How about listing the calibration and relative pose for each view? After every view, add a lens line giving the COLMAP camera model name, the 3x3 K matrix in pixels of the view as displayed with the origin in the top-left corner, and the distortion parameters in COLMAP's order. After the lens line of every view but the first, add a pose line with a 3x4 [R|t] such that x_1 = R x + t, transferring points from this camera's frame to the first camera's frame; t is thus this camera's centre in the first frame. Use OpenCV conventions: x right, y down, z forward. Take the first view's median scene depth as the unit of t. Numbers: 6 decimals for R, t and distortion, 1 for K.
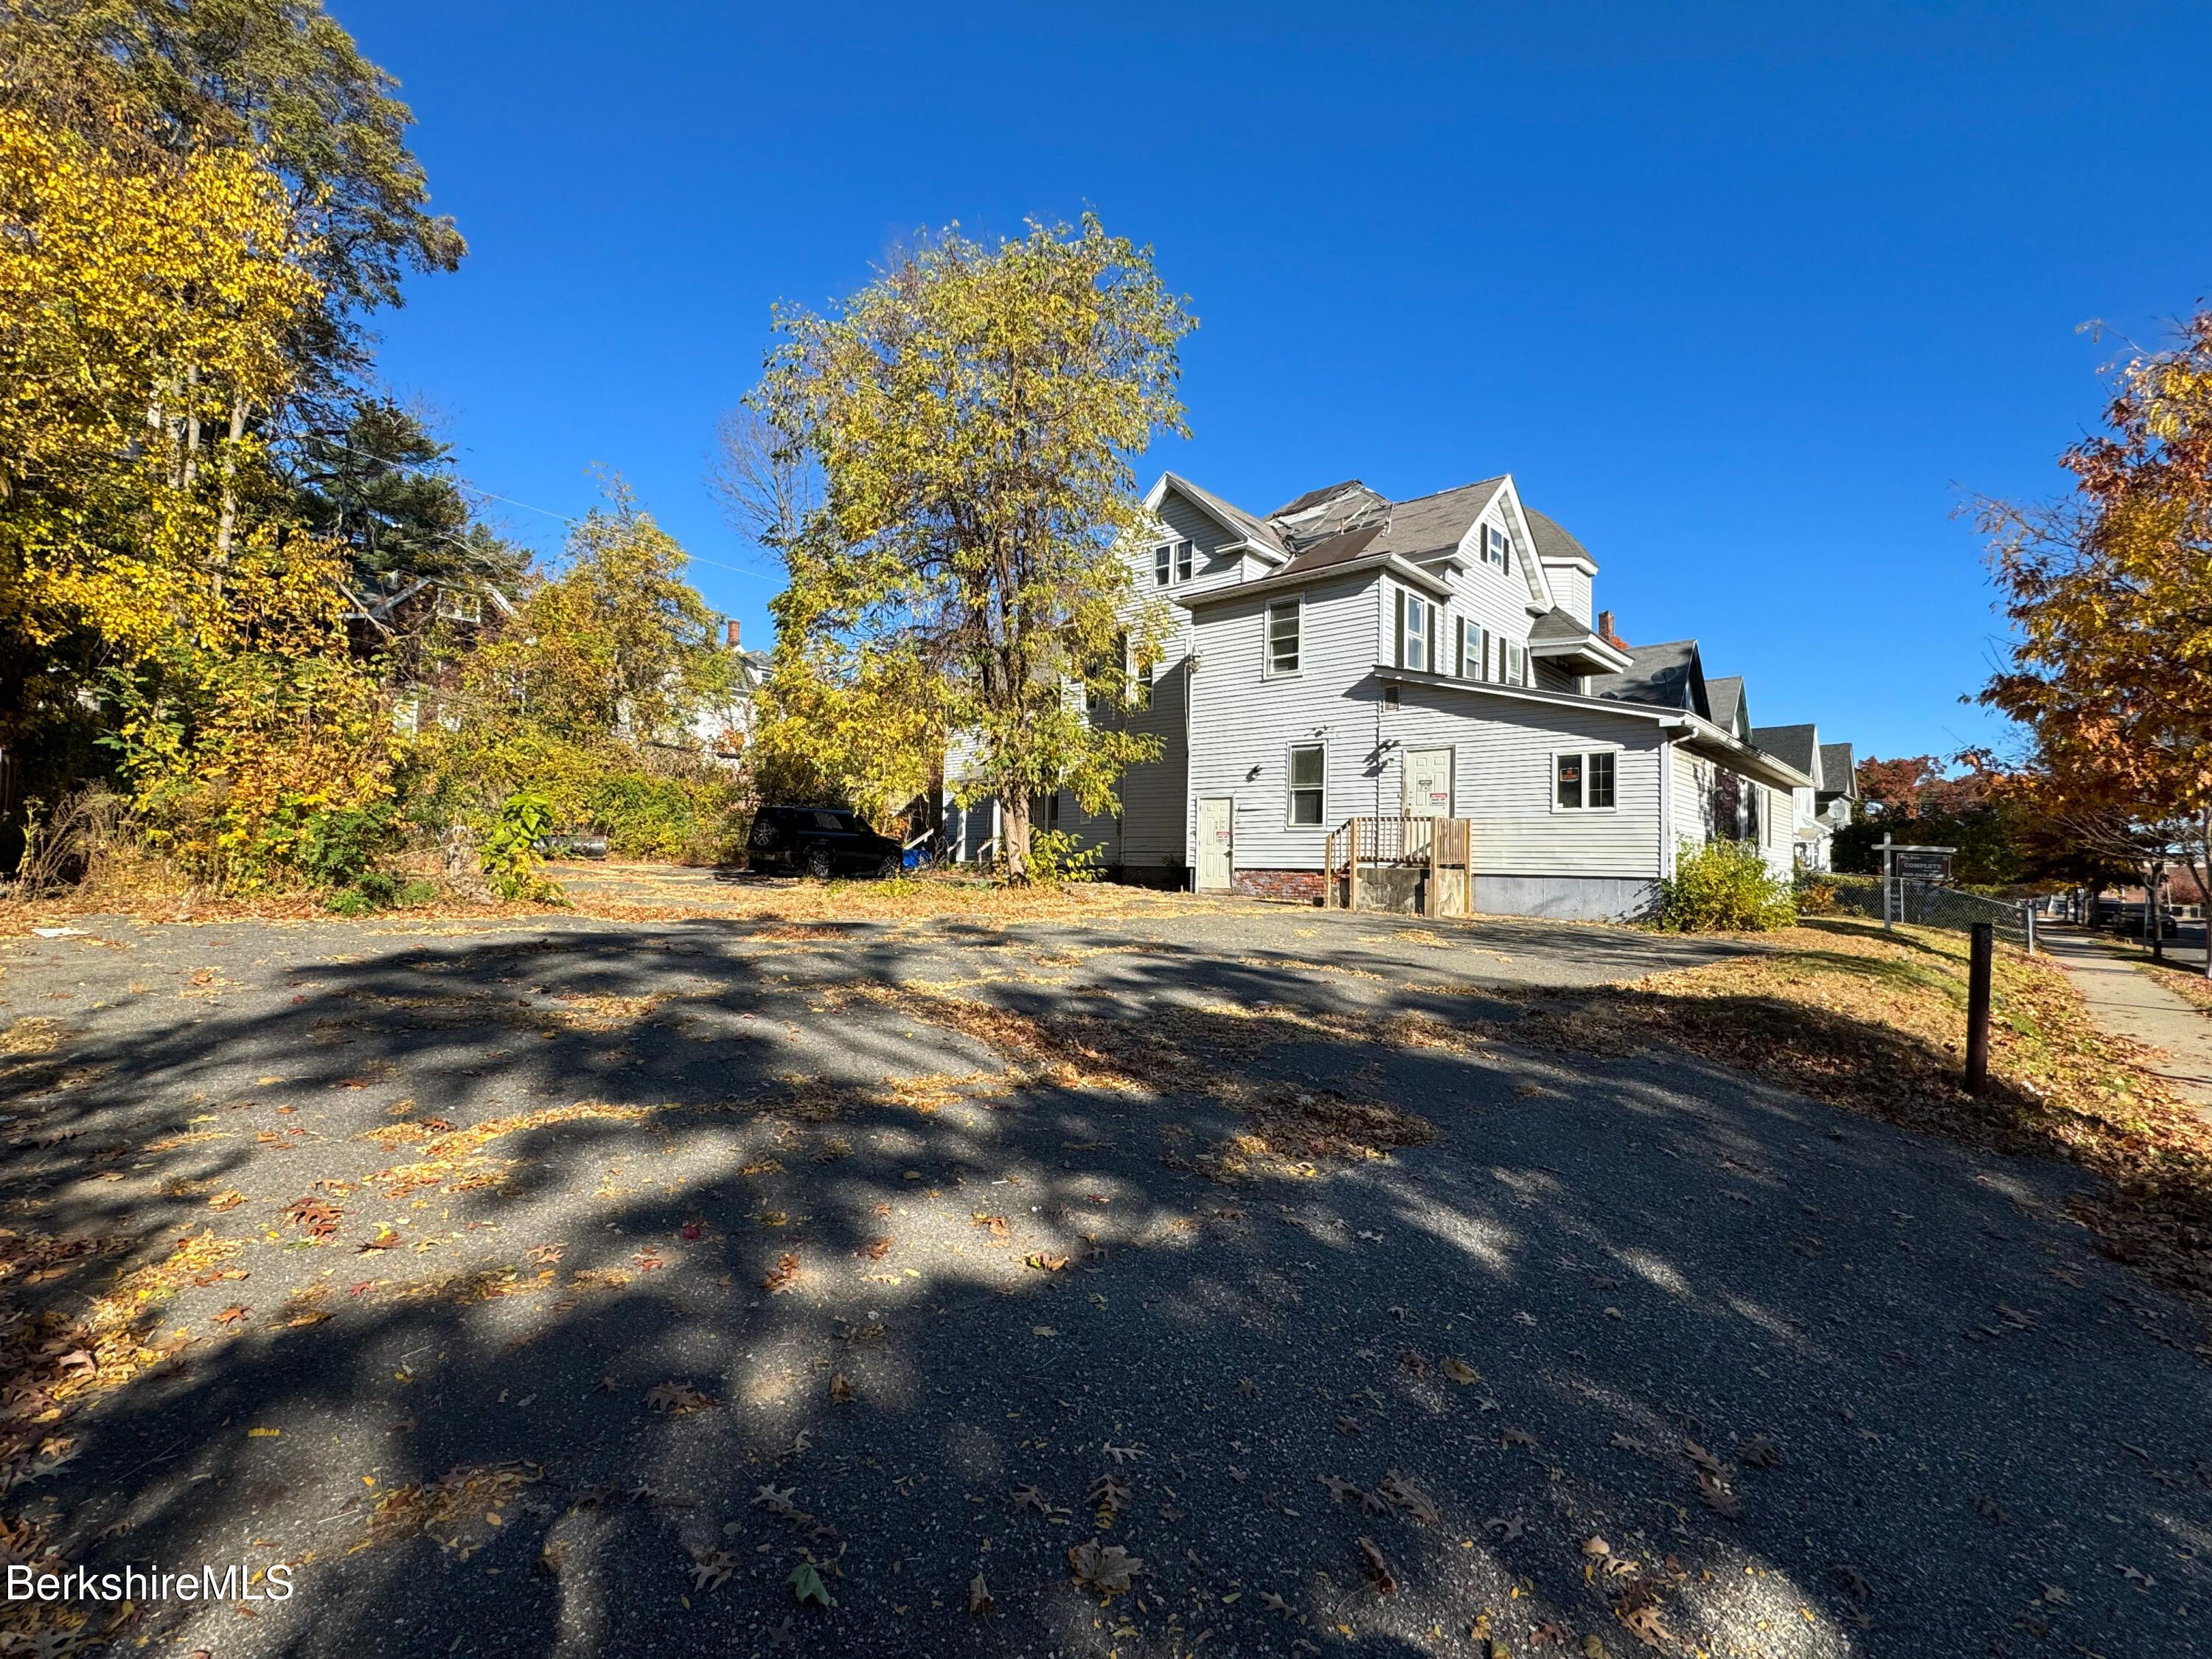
lens RADIAL K [[1015.7, 0, 1114.1], [0, 1015.7, 851.0], [0, 0, 1]] dist [-0.000369, -0.000194]
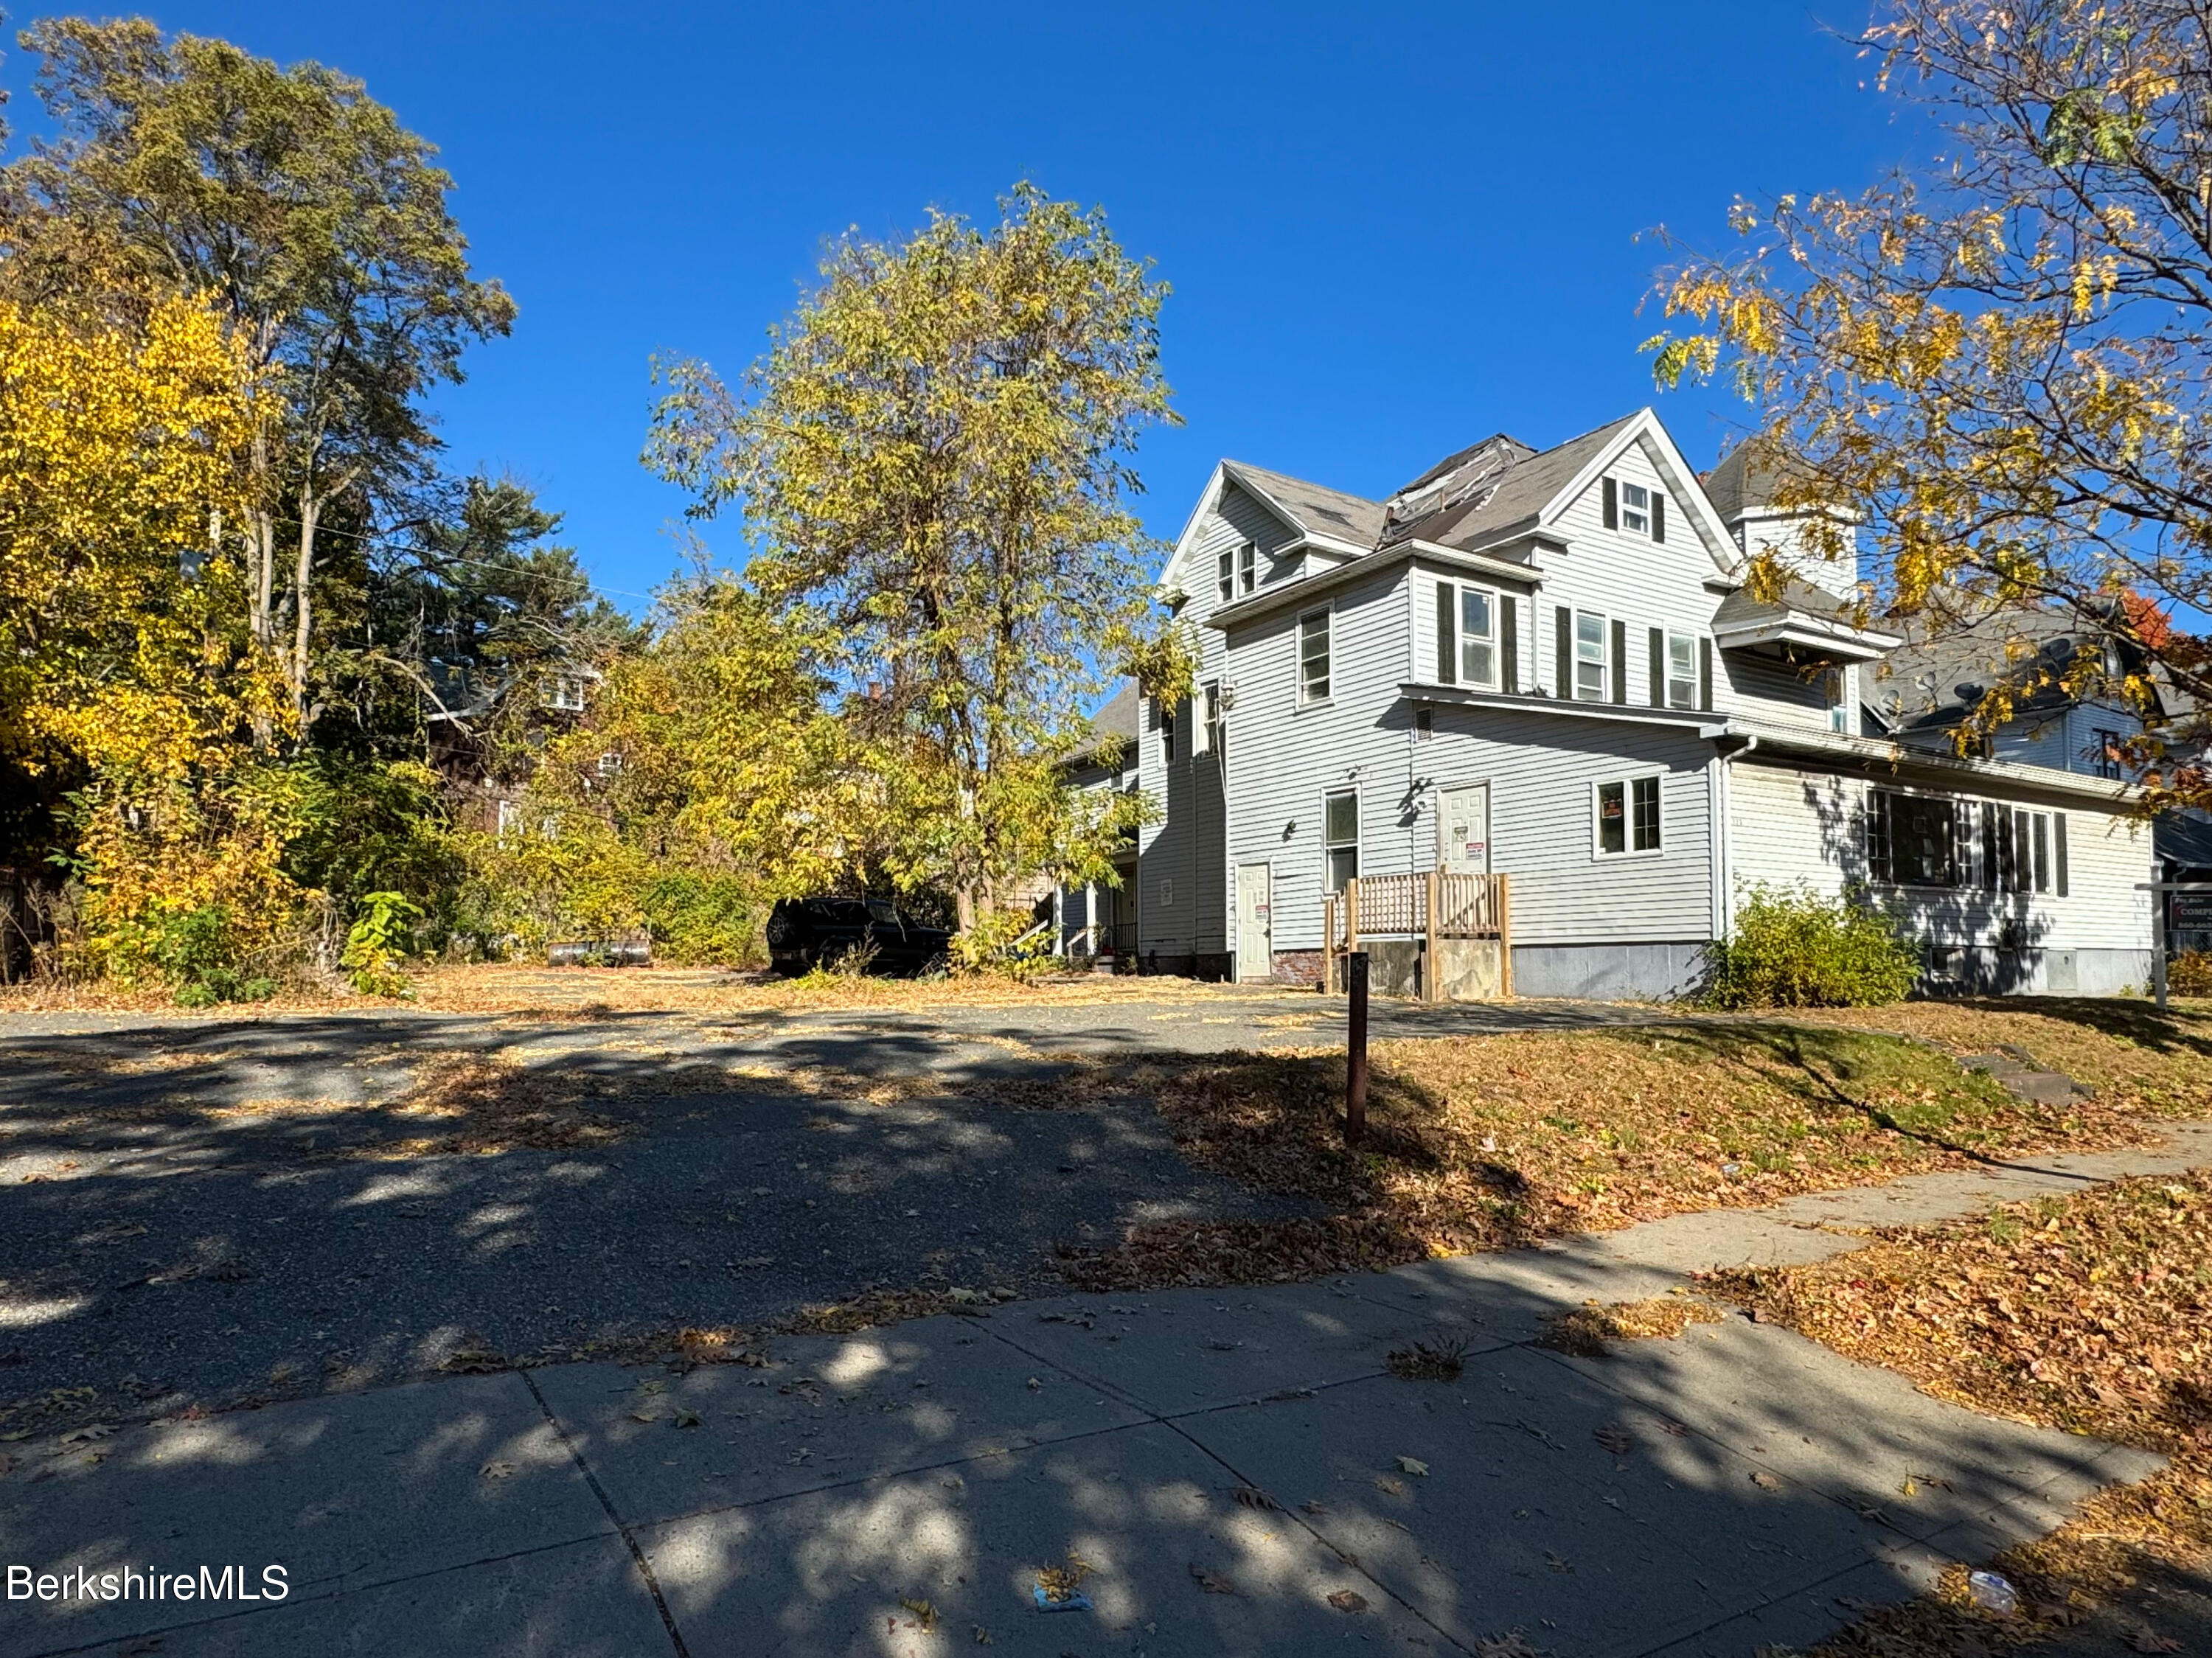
lens RADIAL K [[1358.8, 0, 1100.2], [0, 1358.8, 952.2], [0, 0, 1]] dist [-0.001223, 0.000920]
pose [[0.961543, -0.030935, -0.272906, 0.286715], [0.030397, 0.999519, -0.006201, 0.021201], [0.272967, -0.002333, 0.962021, -0.064969]]
